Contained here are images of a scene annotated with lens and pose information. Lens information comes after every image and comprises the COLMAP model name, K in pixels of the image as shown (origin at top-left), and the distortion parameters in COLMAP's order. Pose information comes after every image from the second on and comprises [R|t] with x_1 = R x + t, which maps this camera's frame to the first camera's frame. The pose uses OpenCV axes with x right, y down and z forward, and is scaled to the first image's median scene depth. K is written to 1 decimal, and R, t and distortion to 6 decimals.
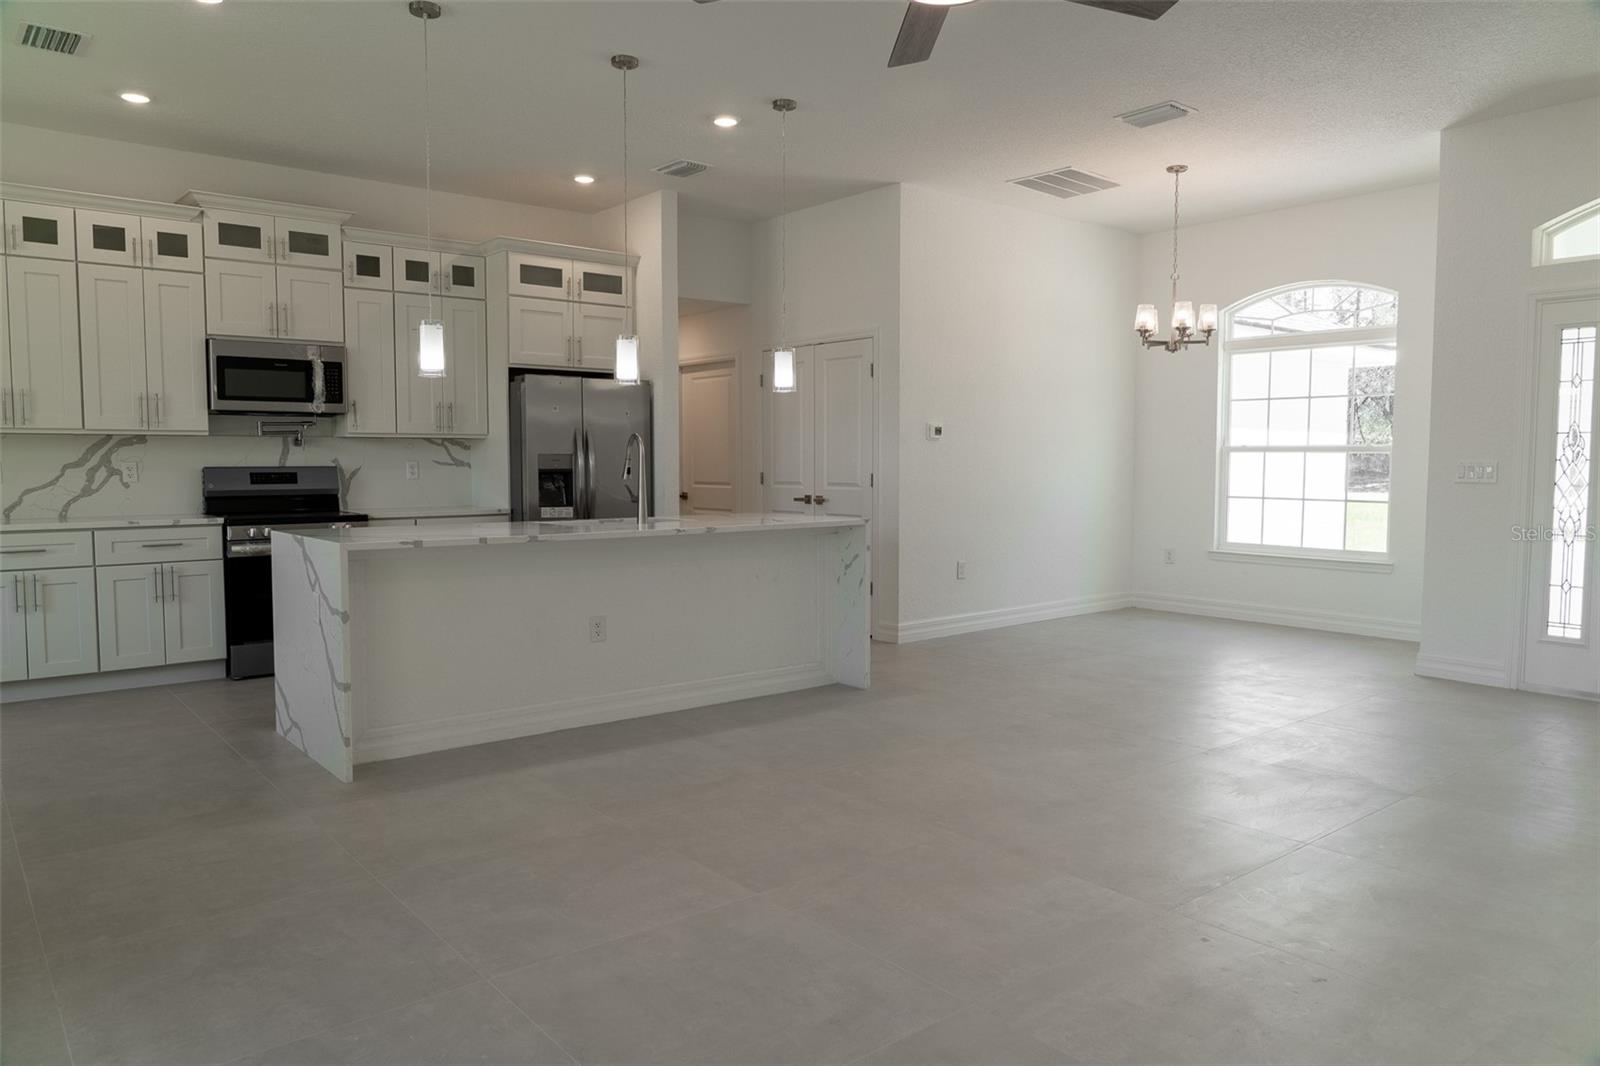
lens RADIAL K [[1092.9, 0, 796.5], [0, 1092.9, 530.1], [0, 0, 1]] dist [-0.011827, 0.011359]
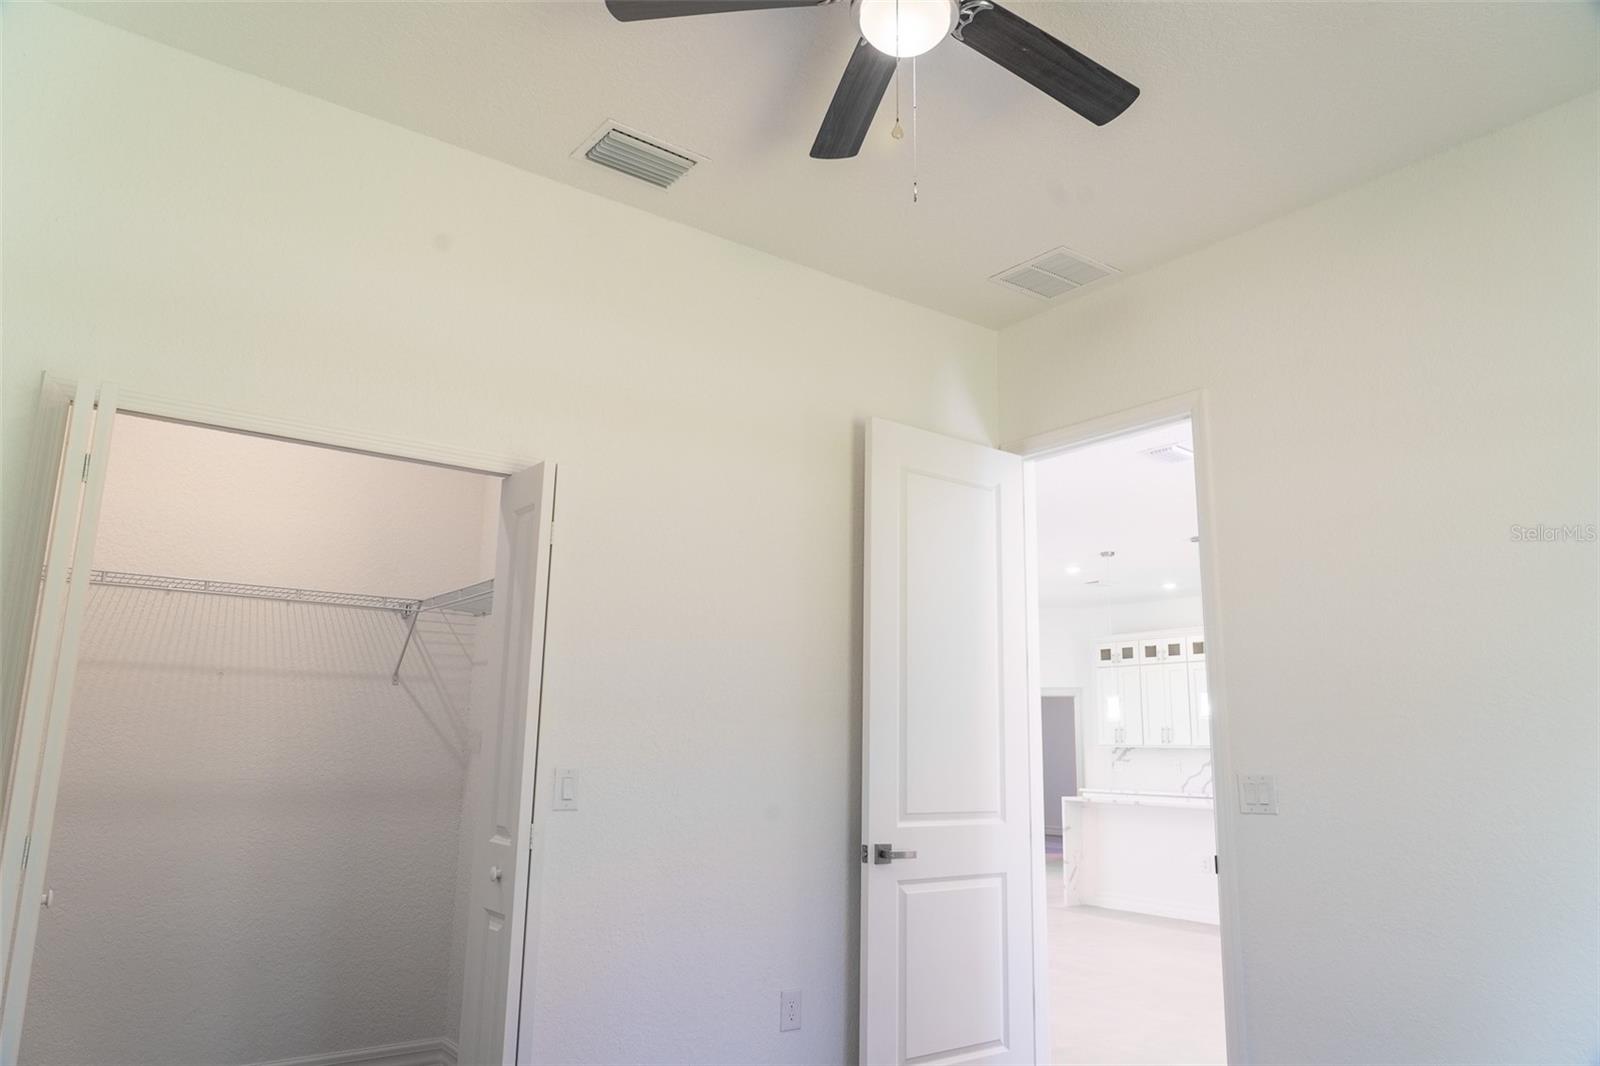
lens RADIAL K [[1092.9, 0, 813.7], [0, 1092.9, 536.5], [0, 0, 1]] dist [-0.011827, 0.011359]
pose [[-0.029662, -0.196113, -0.980133, 1.300719], [-0.078943, 0.977961, -0.193289, -0.024976], [0.996438, 0.071641, -0.044490, 0.354645]]
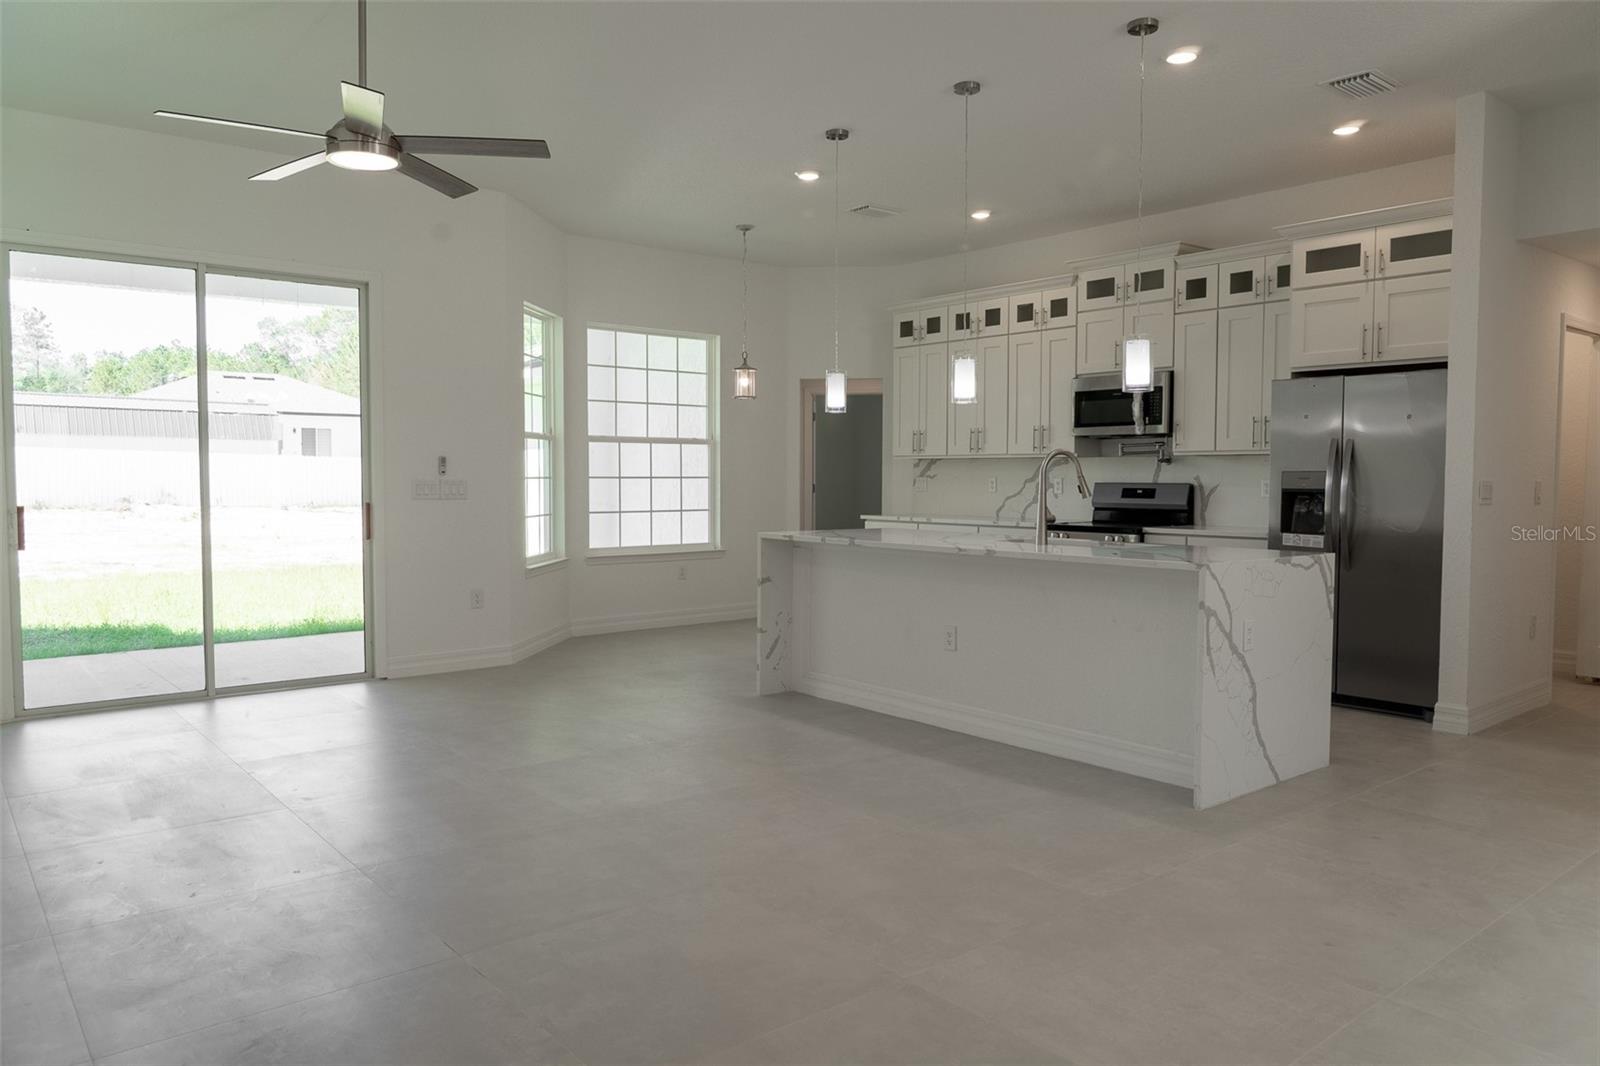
lens RADIAL K [[1092.9, 0, 816.8], [0, 1092.9, 537.6], [0, 0, 1]] dist [-0.011827, 0.011359]
pose [[0.019379, 0.057061, -0.998183, 0.694700], [-0.068248, 0.996117, 0.055618, -0.044739], [0.997480, 0.067046, 0.023198, 0.688702]]
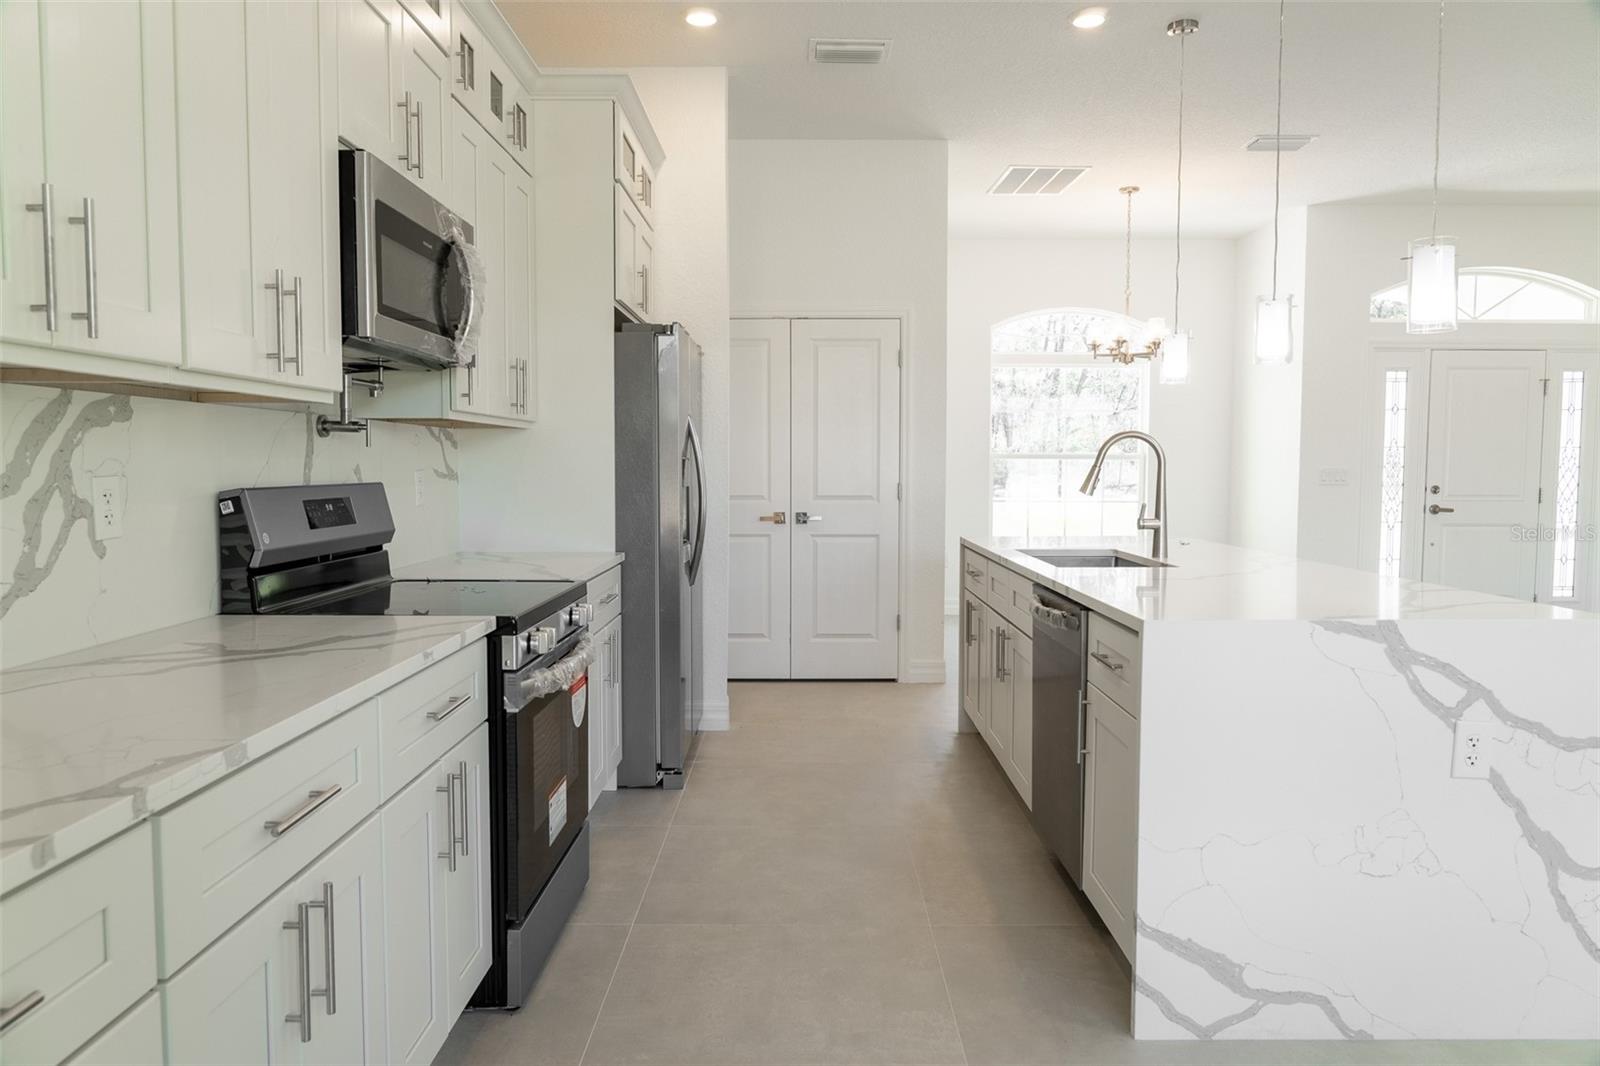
lens RADIAL K [[1092.9, 0, 807.3], [0, 1092.9, 501.4], [0, 0, 1]] dist [-0.011827, 0.011359]
pose [[0.640430, -0.024585, 0.767623, -0.730145], [0.046710, 0.998884, -0.006978, -0.043225], [-0.766595, 0.040324, 0.640863, 0.636068]]
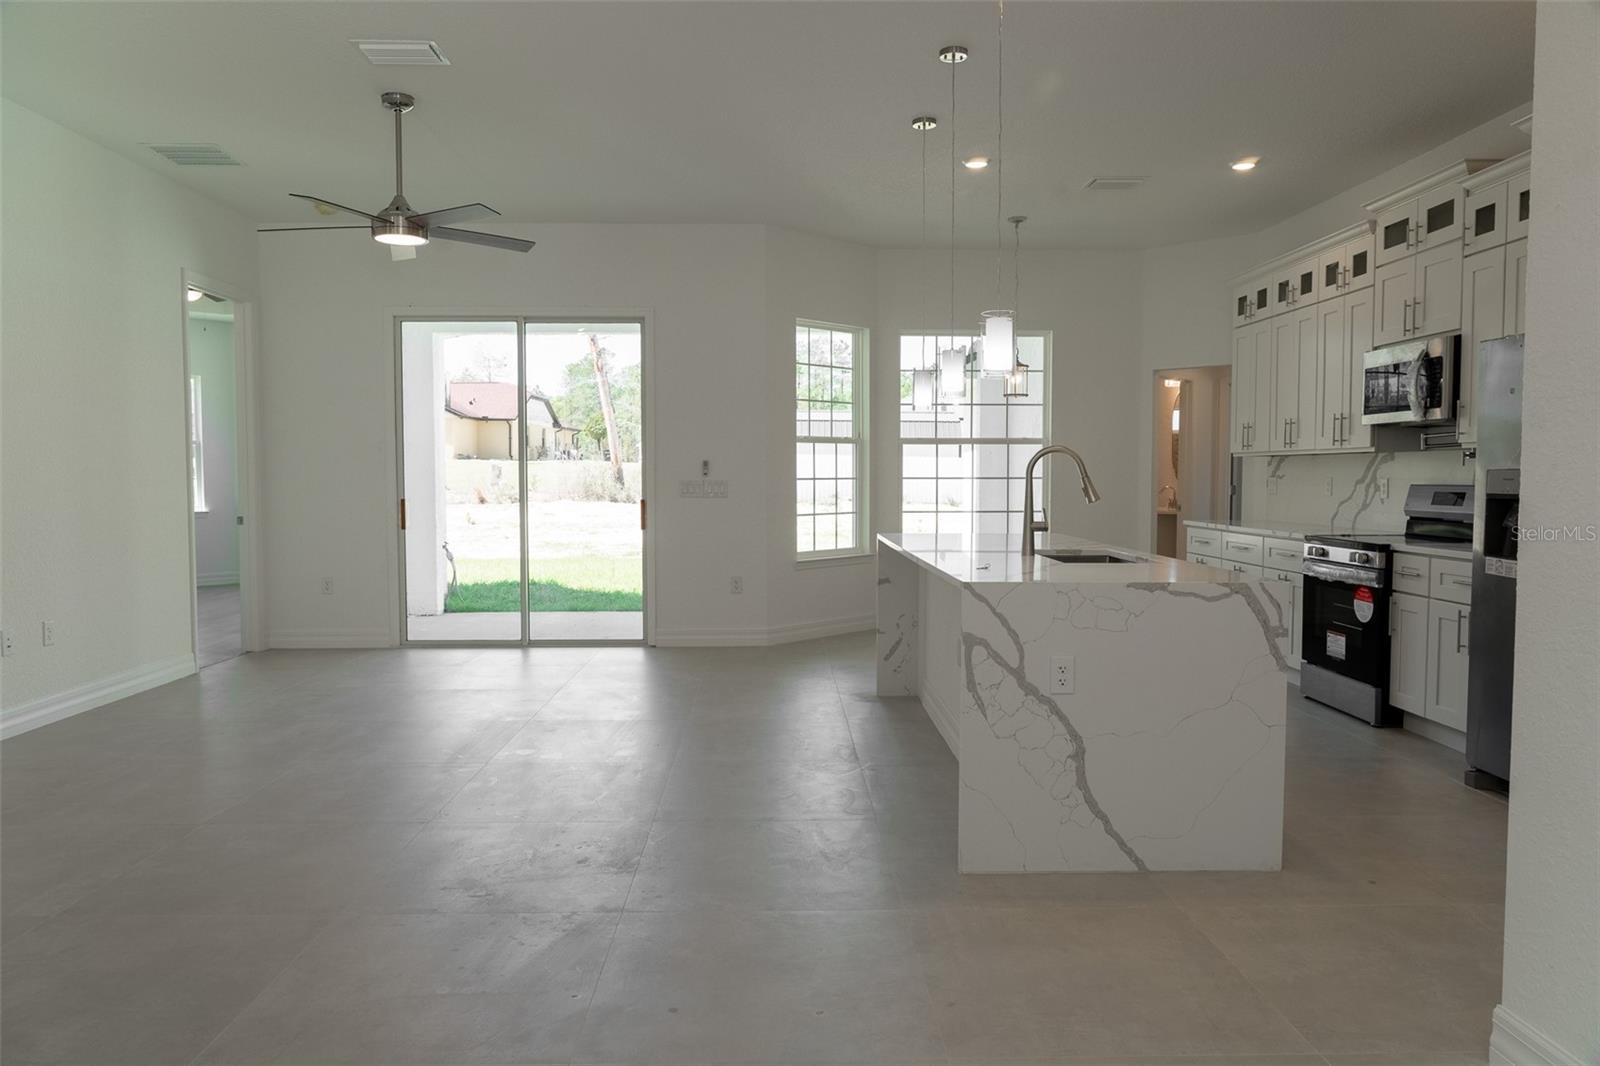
lens RADIAL K [[1092.9, 0, 811.5], [0, 1092.9, 530.5], [0, 0, 1]] dist [-0.011827, 0.011359]
pose [[-0.602302, 0.041802, -0.797173, 0.536242], [-0.051830, 0.994473, 0.091307, -0.080110], [0.796584, 0.096312, -0.596806, 1.192282]]
